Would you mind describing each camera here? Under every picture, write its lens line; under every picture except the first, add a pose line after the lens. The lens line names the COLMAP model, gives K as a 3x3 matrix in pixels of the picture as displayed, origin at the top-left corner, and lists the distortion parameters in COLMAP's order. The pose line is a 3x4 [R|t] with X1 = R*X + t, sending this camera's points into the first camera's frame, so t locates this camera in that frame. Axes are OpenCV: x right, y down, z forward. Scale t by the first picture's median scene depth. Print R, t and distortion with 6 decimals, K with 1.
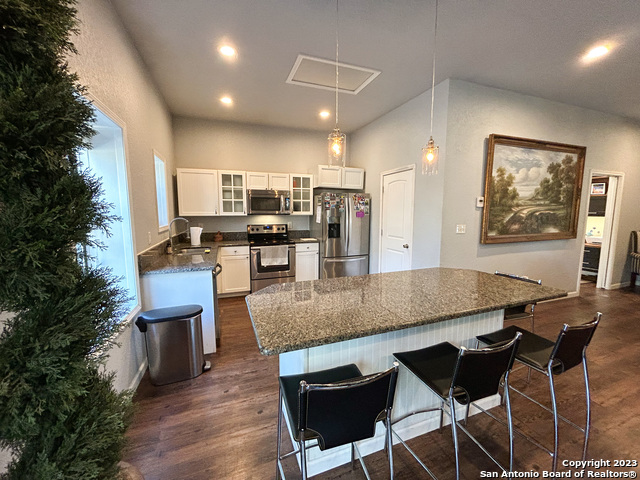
lens RADIAL K [[259.2, 0, 319.1], [0, 259.2, 239.8], [0, 0, 1]] dist [-0.002021, -0.000078]
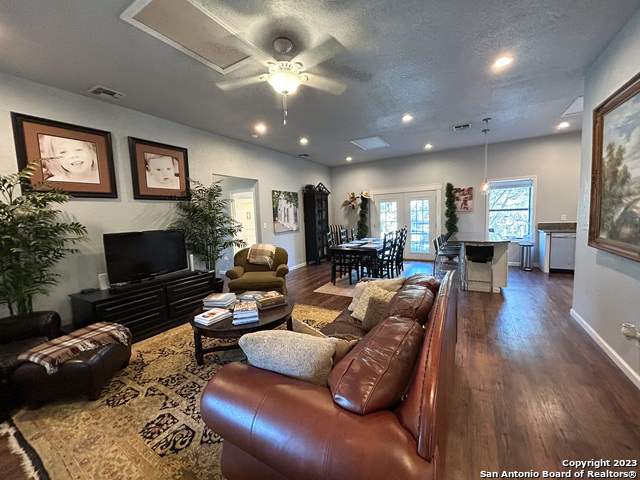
lens RADIAL K [[259.2, 0, 320.9], [0, 259.2, 238.3], [0, 0, 1]] dist [-0.002021, -0.000078]
pose [[-0.771589, 0.092614, -0.629343, 1.714741], [-0.025451, 0.984058, 0.176016, -0.121028], [0.635612, 0.151829, -0.756931, 1.030971]]
